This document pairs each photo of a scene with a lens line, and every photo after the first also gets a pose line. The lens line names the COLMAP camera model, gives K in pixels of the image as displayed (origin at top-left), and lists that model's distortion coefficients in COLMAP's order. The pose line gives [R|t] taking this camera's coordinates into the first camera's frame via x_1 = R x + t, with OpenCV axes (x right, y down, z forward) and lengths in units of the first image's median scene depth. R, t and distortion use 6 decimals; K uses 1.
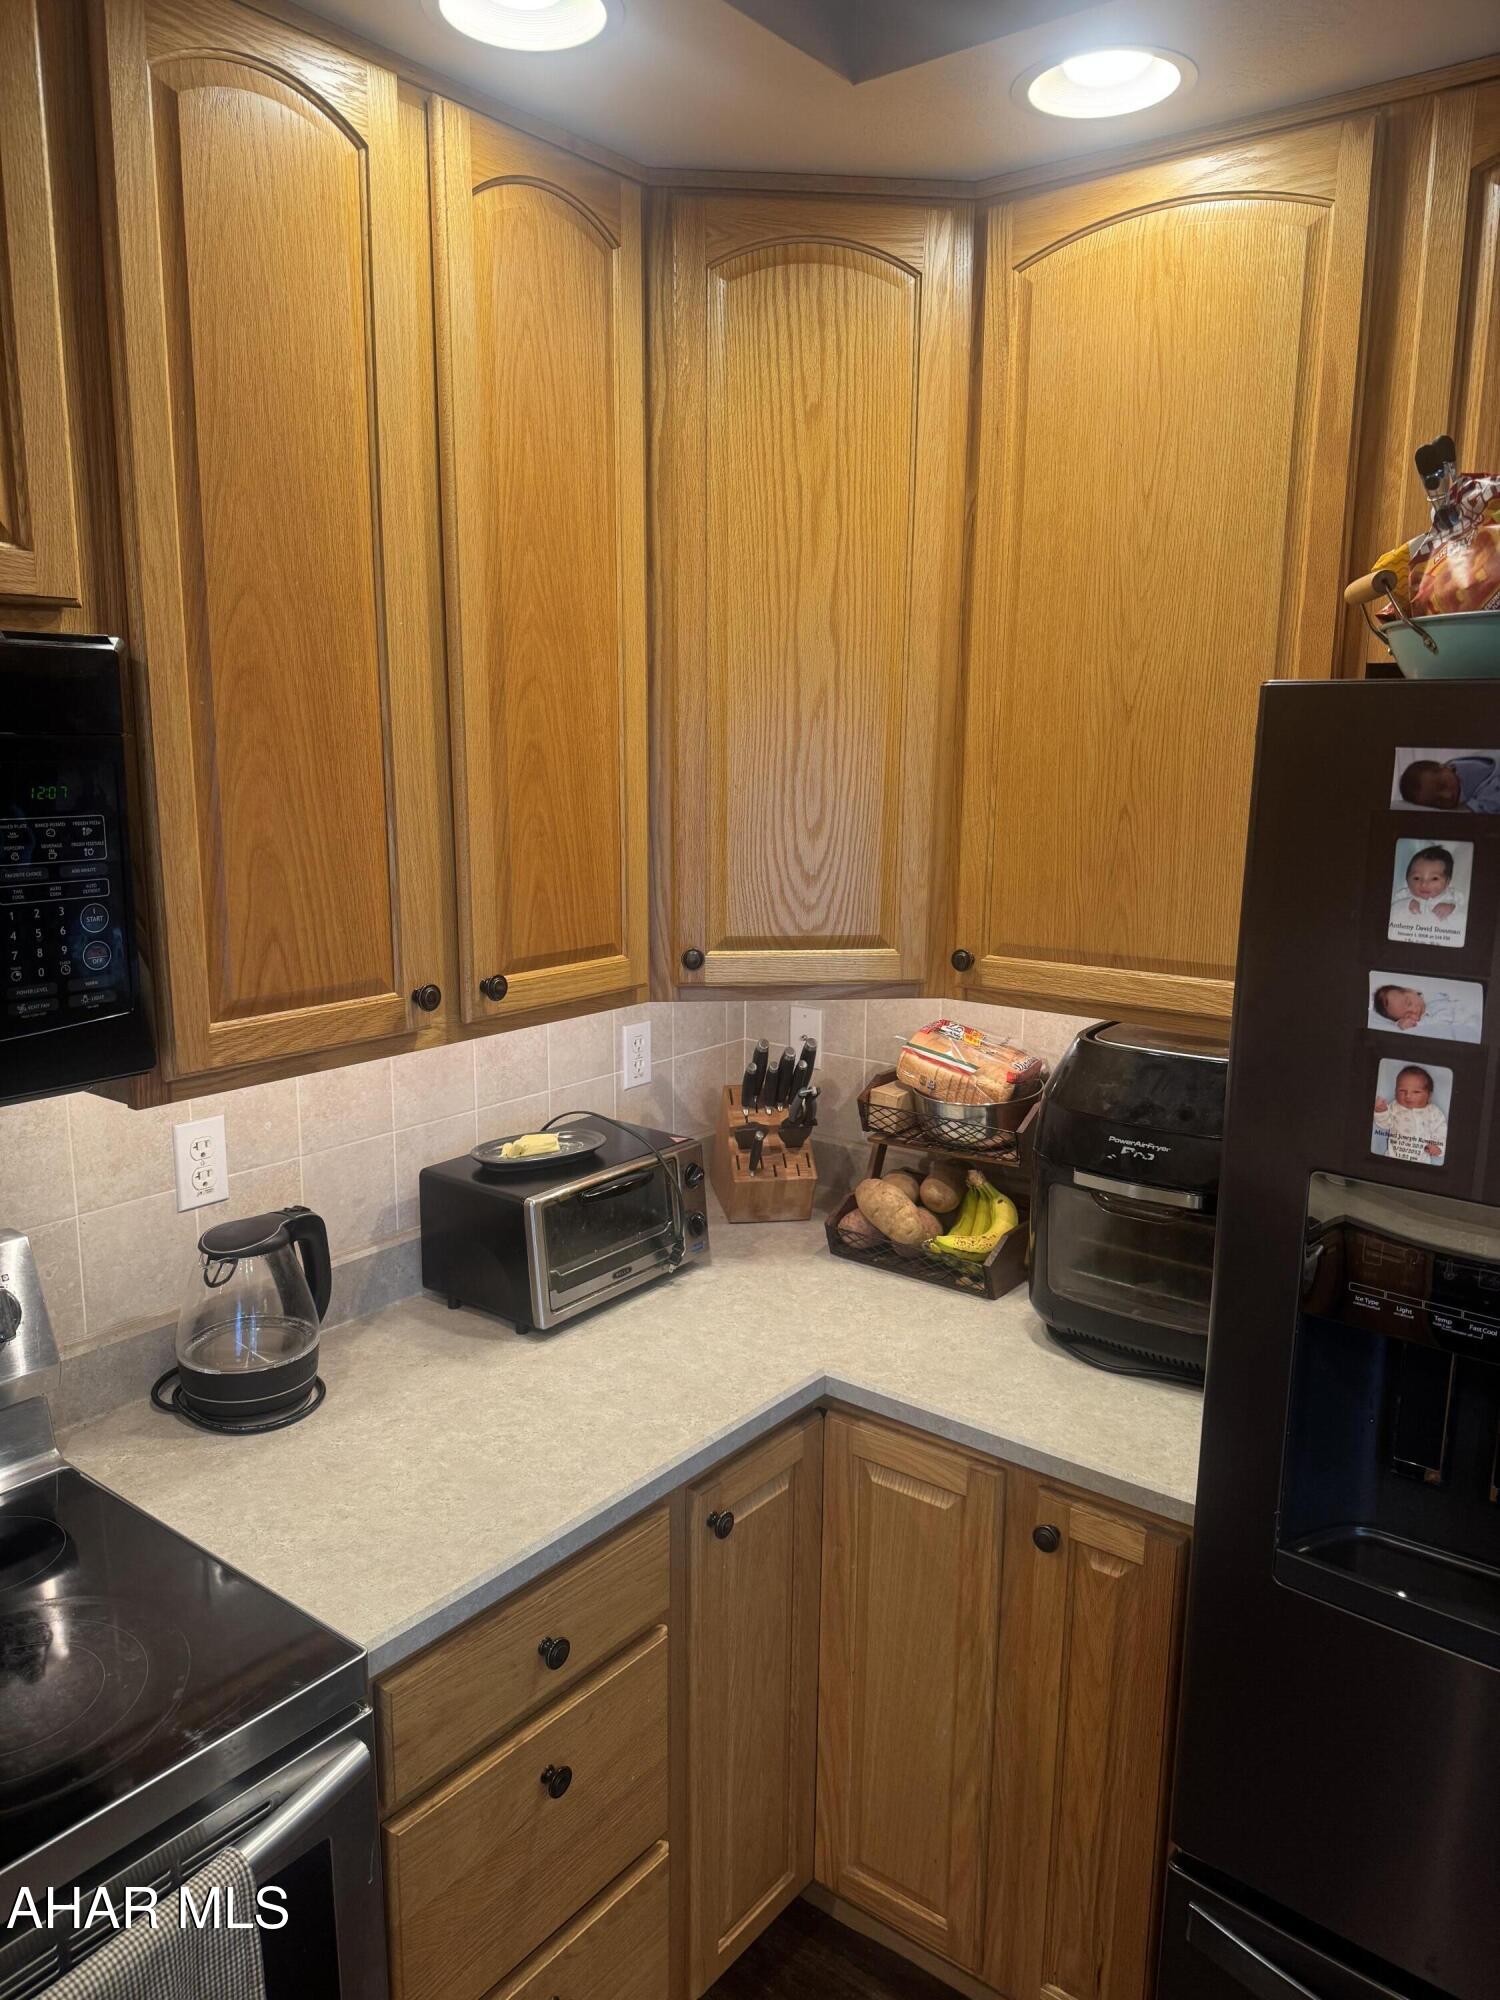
lens RADIAL K [[1399.8, 0, 739.8], [0, 1399.8, 999.4], [0, 0, 1]] dist [0.070258, -0.083705]
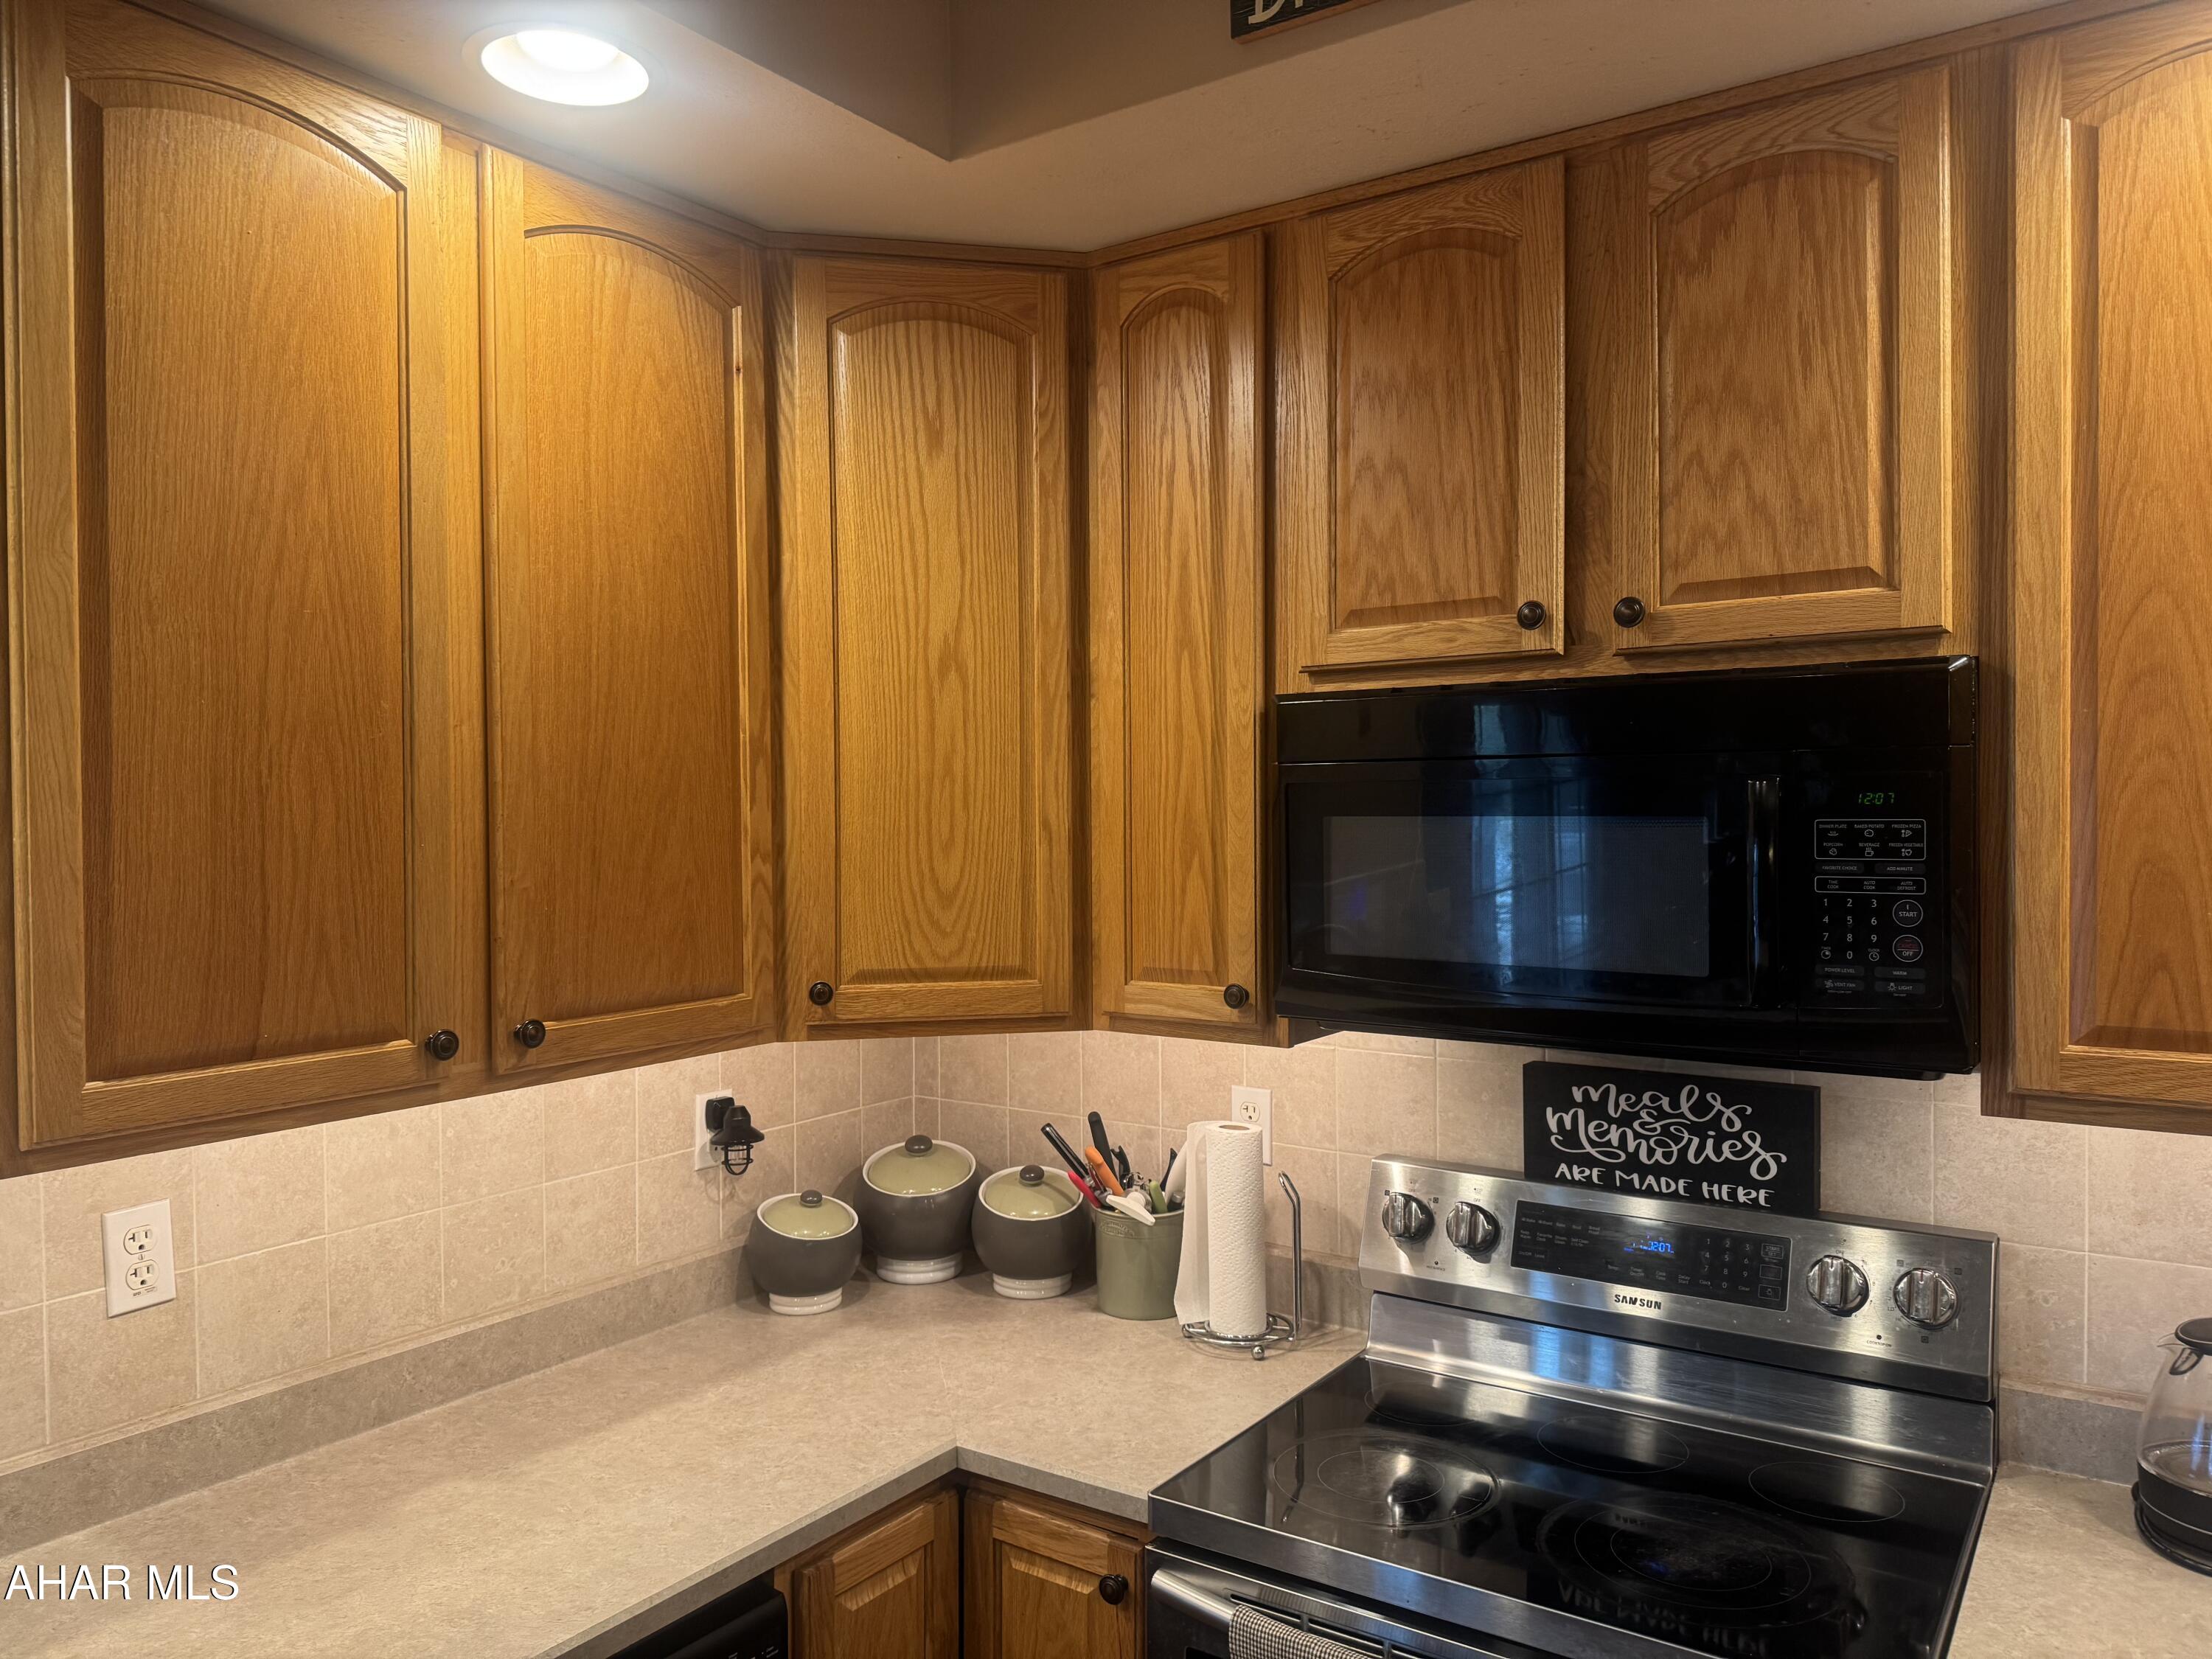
lens RADIAL K [[1548.2, 0, 1109.9], [0, 1548.2, 825.3], [0, 0, 1]] dist [0.070258, -0.083705]
pose [[0.058678, 0.001599, -0.998276, 0.556226], [-0.174524, 0.984615, -0.008681, -0.005583], [0.982903, 0.174732, 0.058055, 0.253420]]
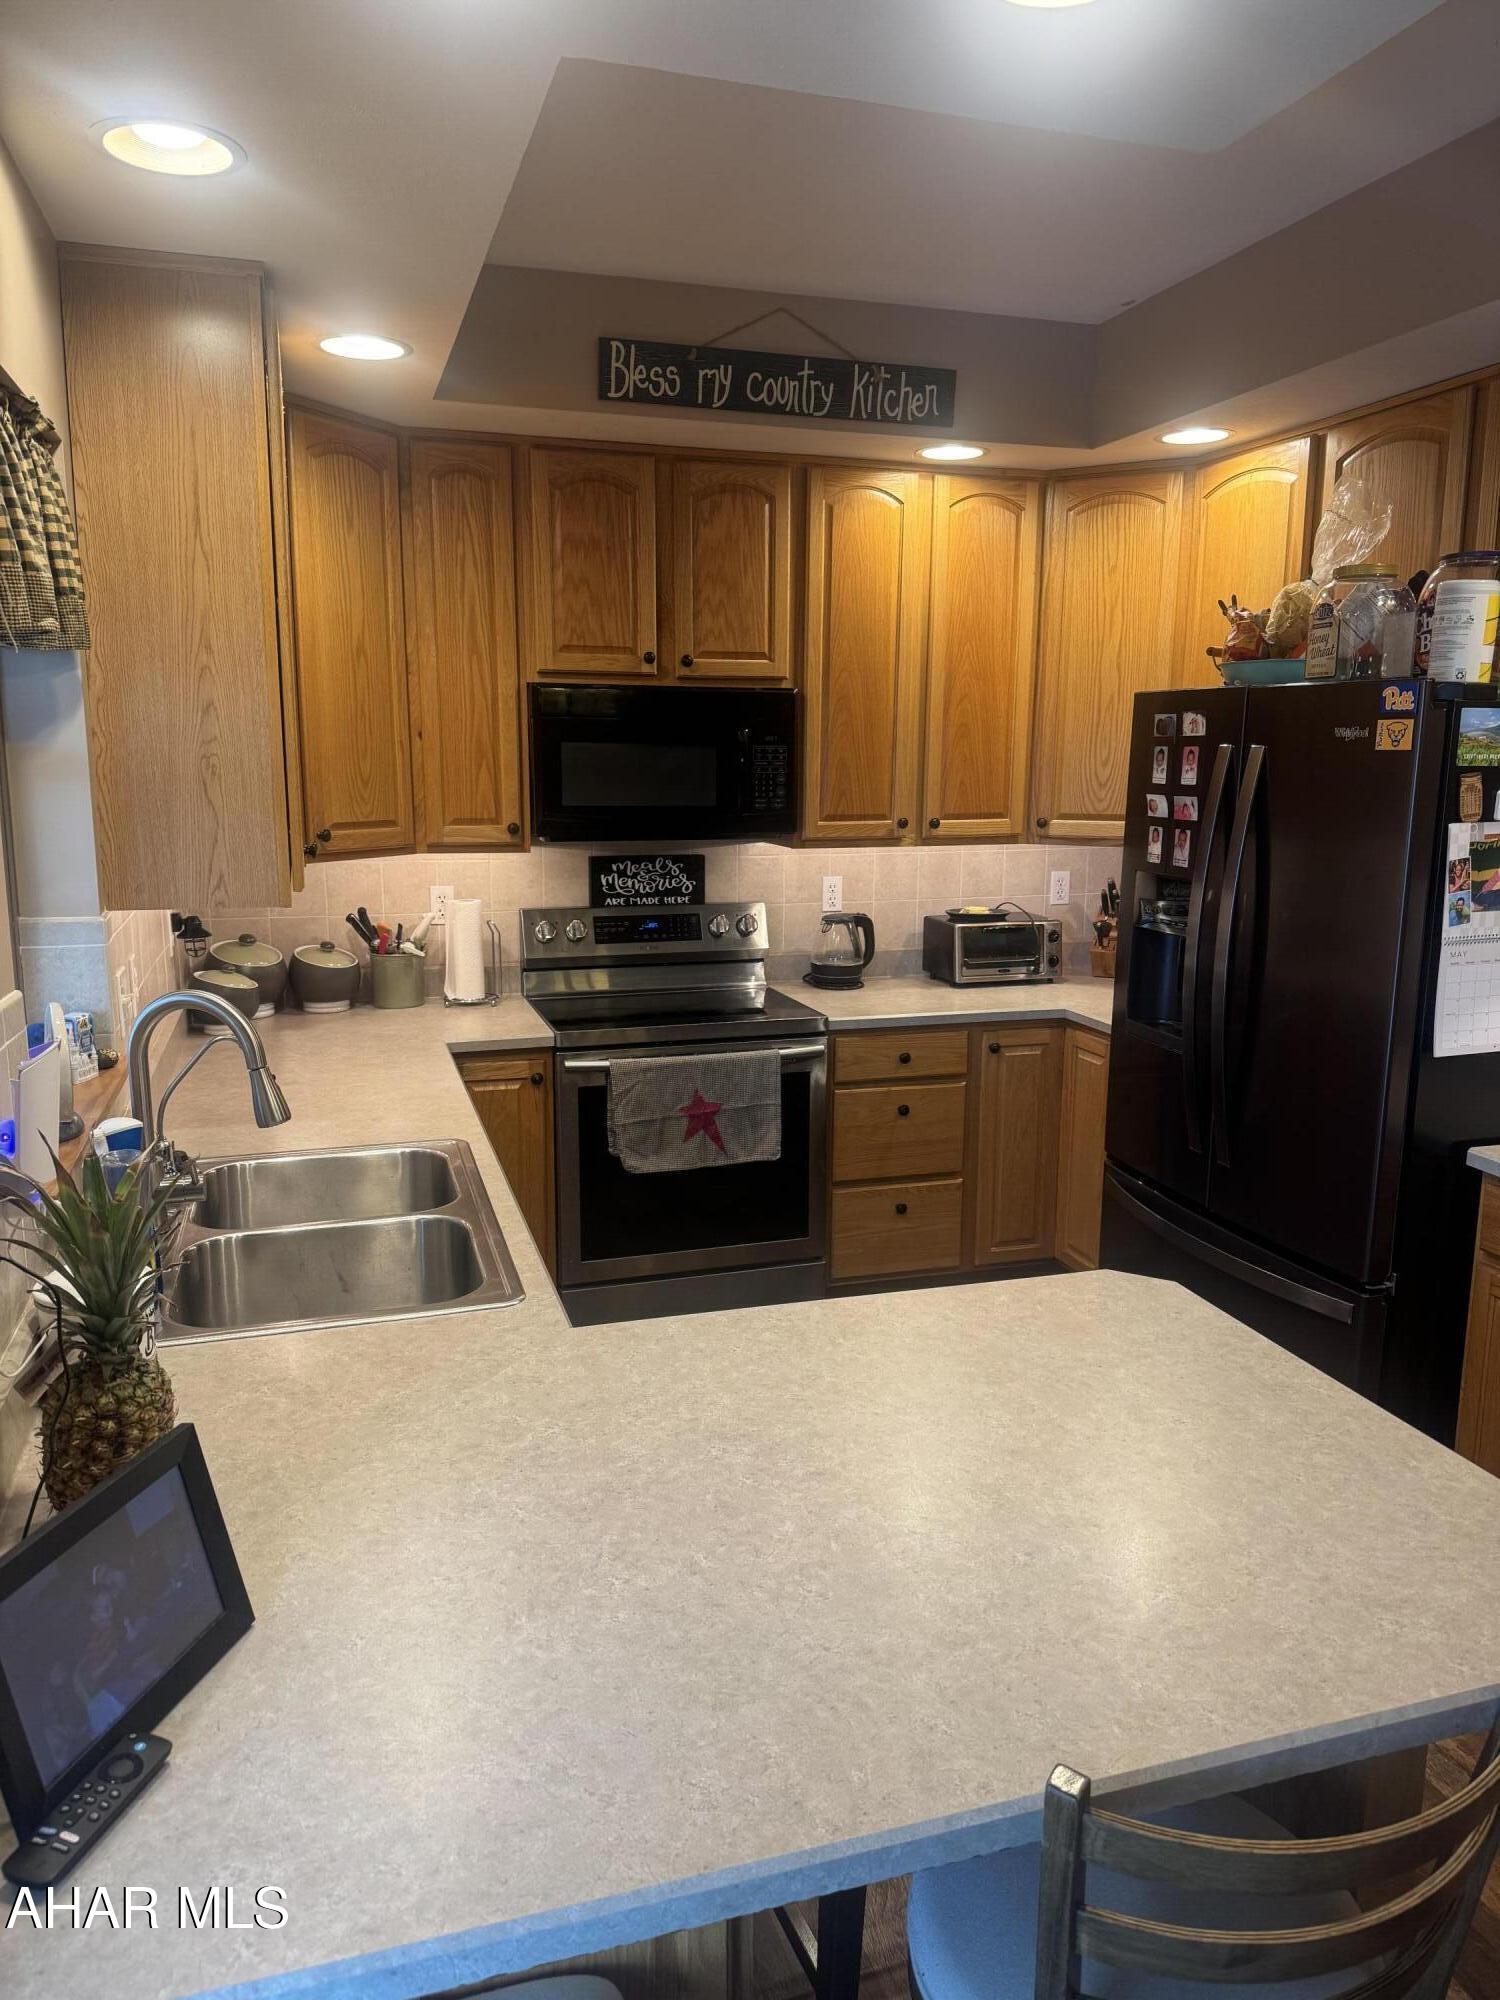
lens RADIAL K [[1399.8, 0, 733.7], [0, 1399.8, 1012.7], [0, 0, 1]] dist [0.070258, -0.083705]
pose [[0.816762, 0.103627, -0.567593, 1.001848], [-0.103926, 0.994072, 0.031942, 0.289912], [0.567538, 0.032899, 0.822690, -1.252407]]
